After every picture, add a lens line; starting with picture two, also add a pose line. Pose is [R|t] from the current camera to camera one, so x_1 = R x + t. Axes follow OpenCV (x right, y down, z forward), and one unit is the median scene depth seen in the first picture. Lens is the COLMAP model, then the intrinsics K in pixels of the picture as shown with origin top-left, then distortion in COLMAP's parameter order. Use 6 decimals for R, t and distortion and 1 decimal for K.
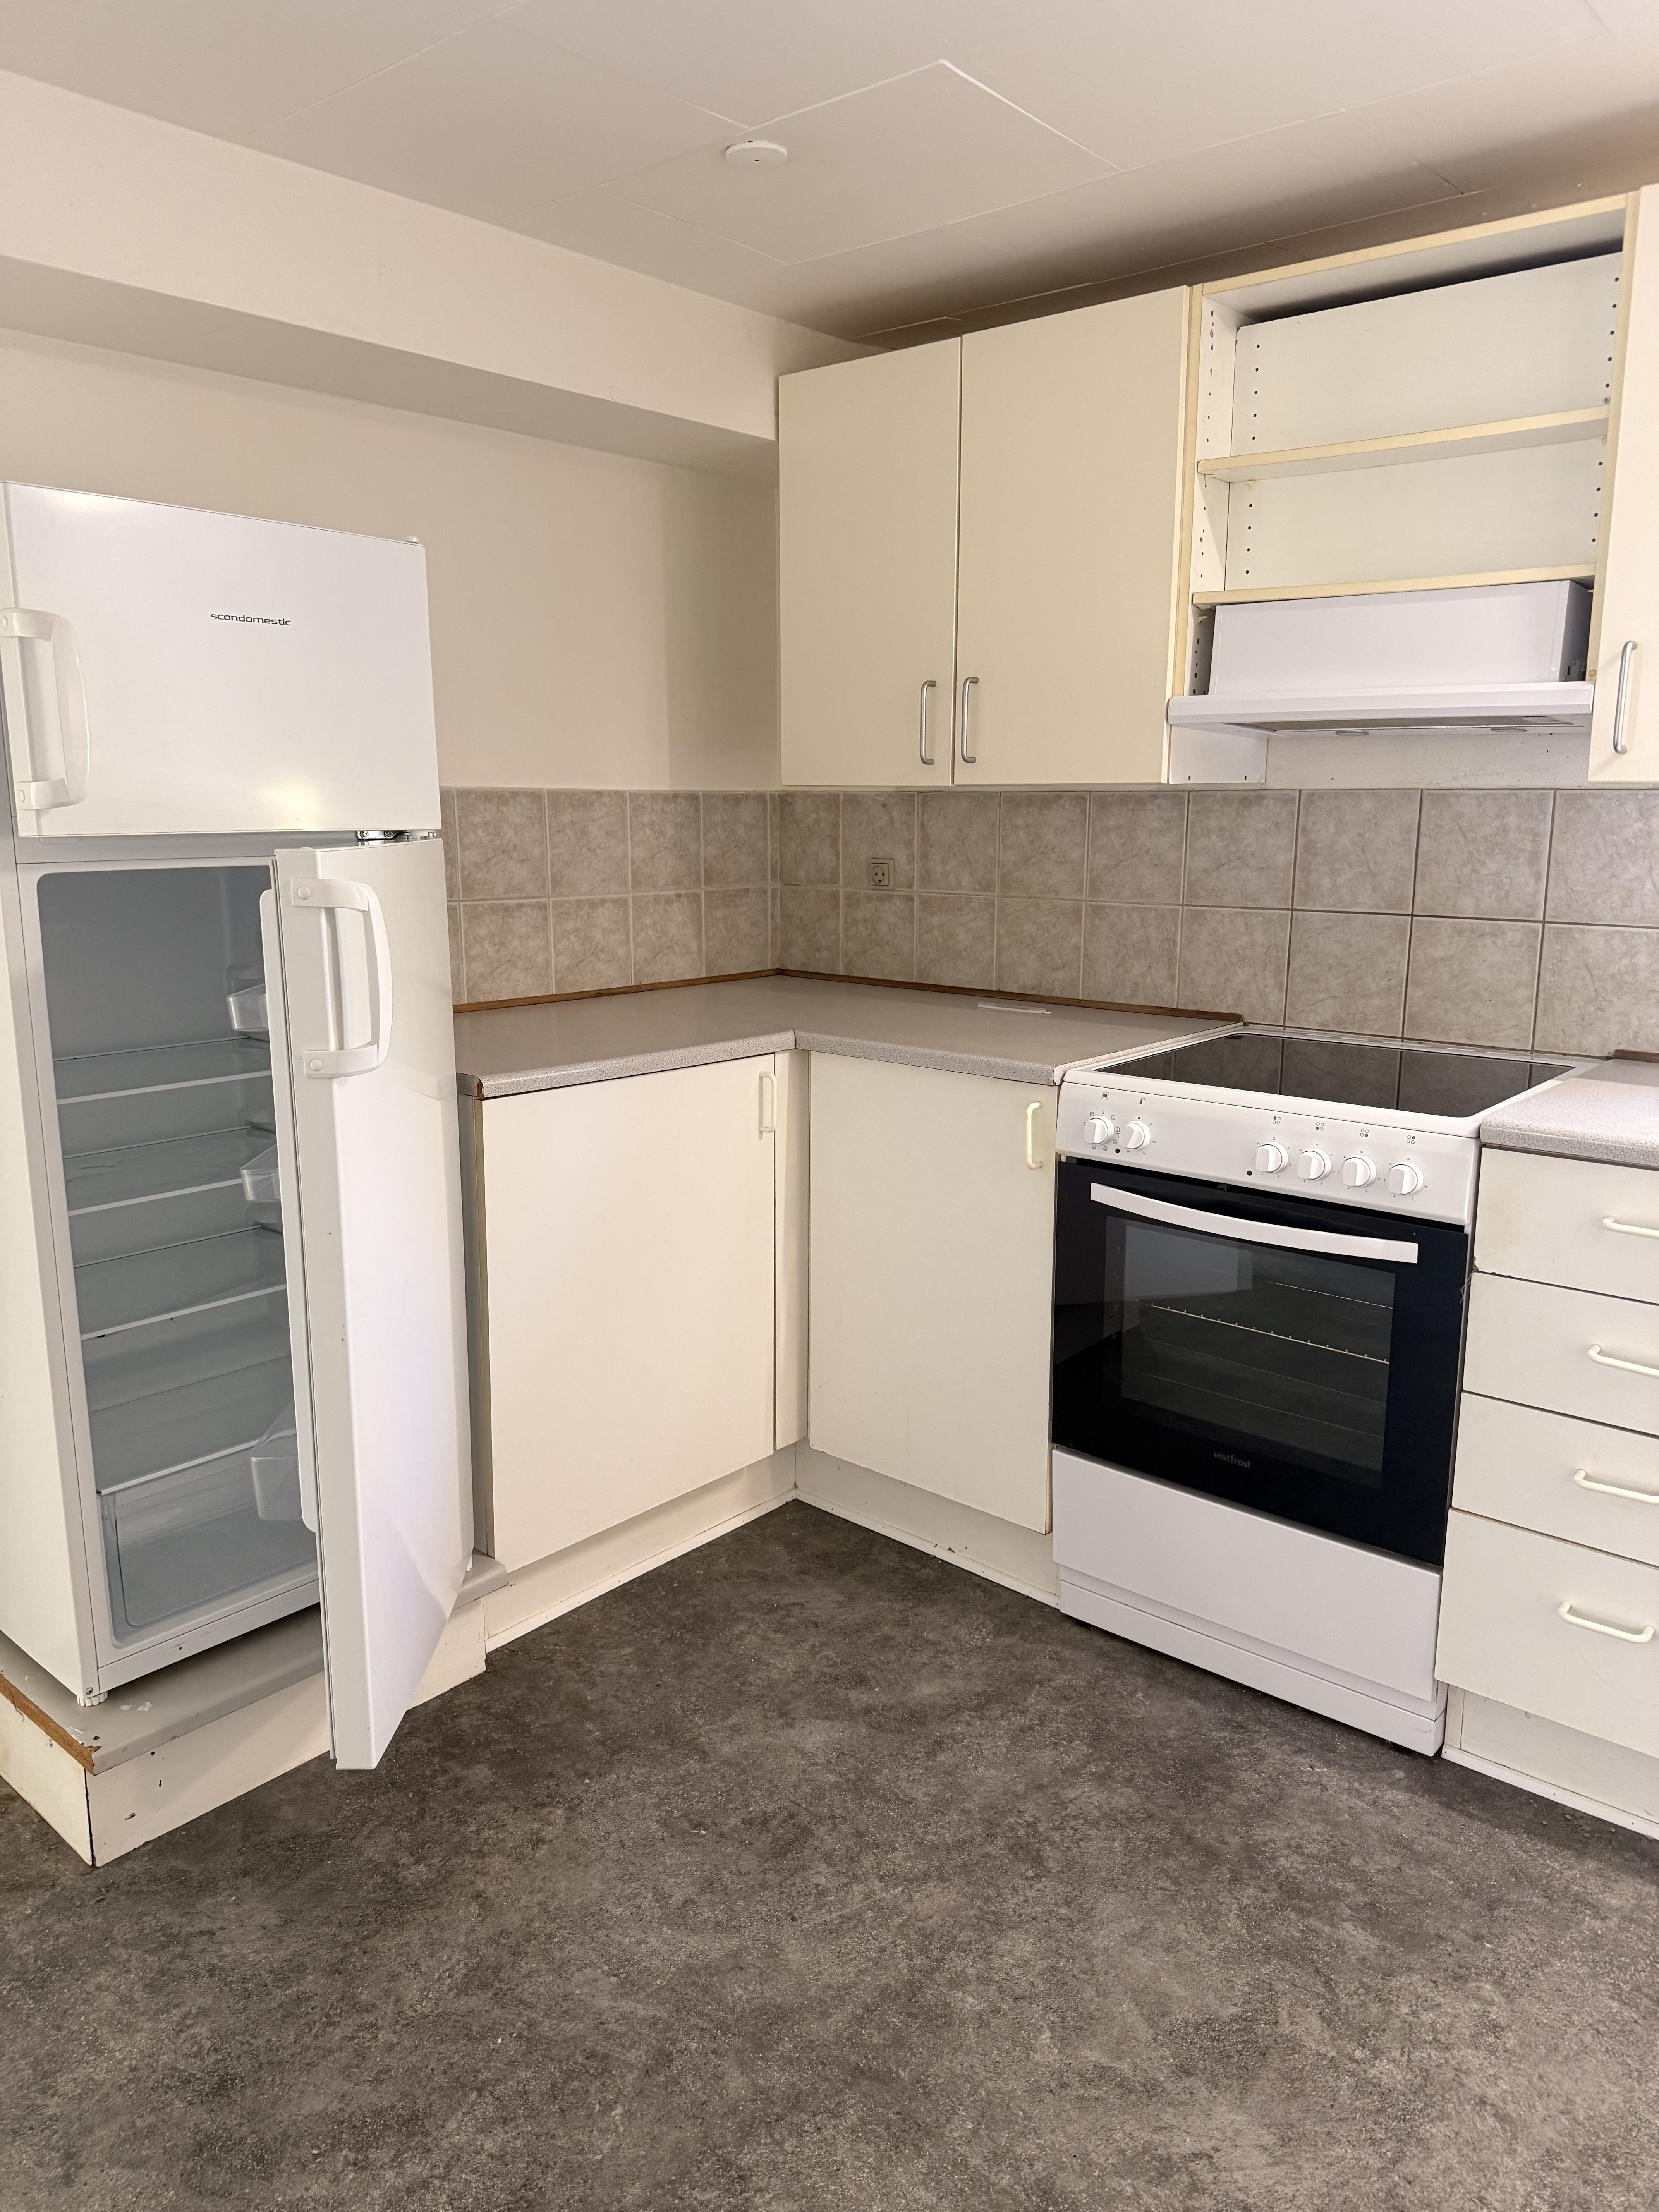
lens RADIAL K [[1558.4, 0, 813.7], [0, 1558.4, 1098.2], [0, 0, 1]] dist [0.049470, -0.070786]
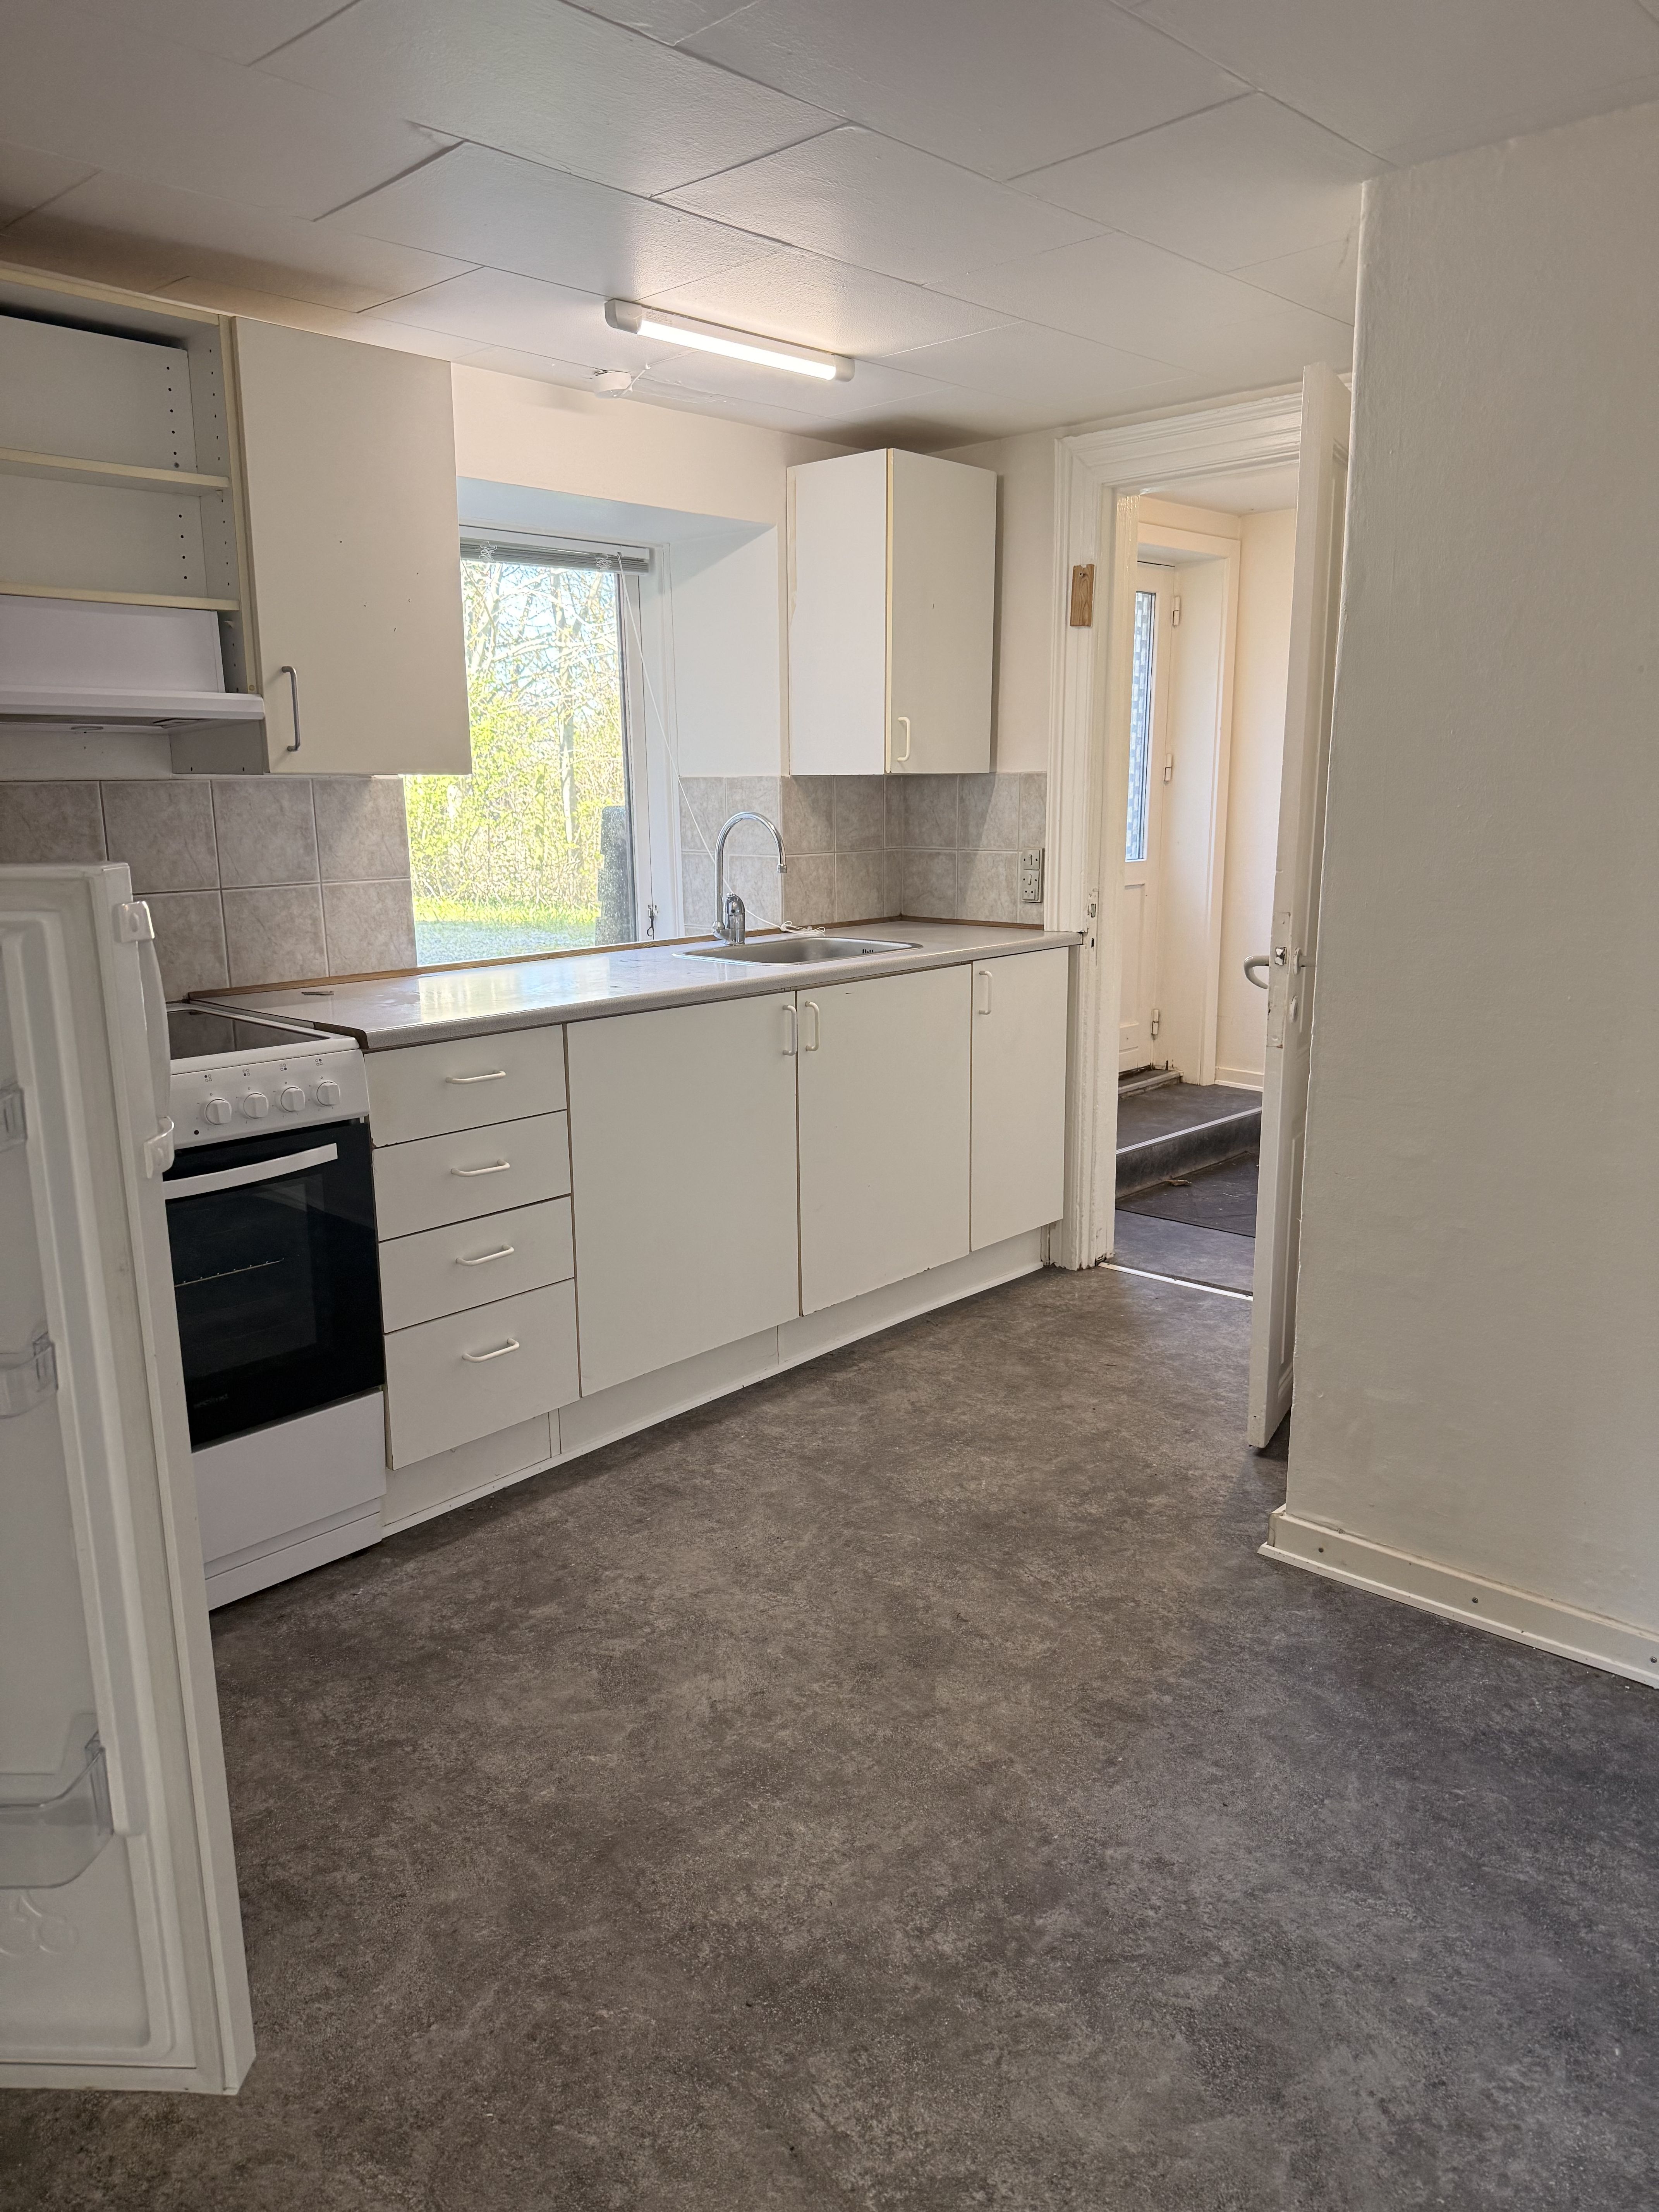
lens RADIAL K [[1558.4, 0, 840.9], [0, 1558.4, 1109.1], [0, 0, 1]] dist [0.049470, -0.070786]
pose [[0.038318, -0.214876, 0.975889, -0.745208], [0.204141, 0.957694, 0.202854, -0.096030], [-0.978191, 0.191446, 0.080562, 0.457164]]
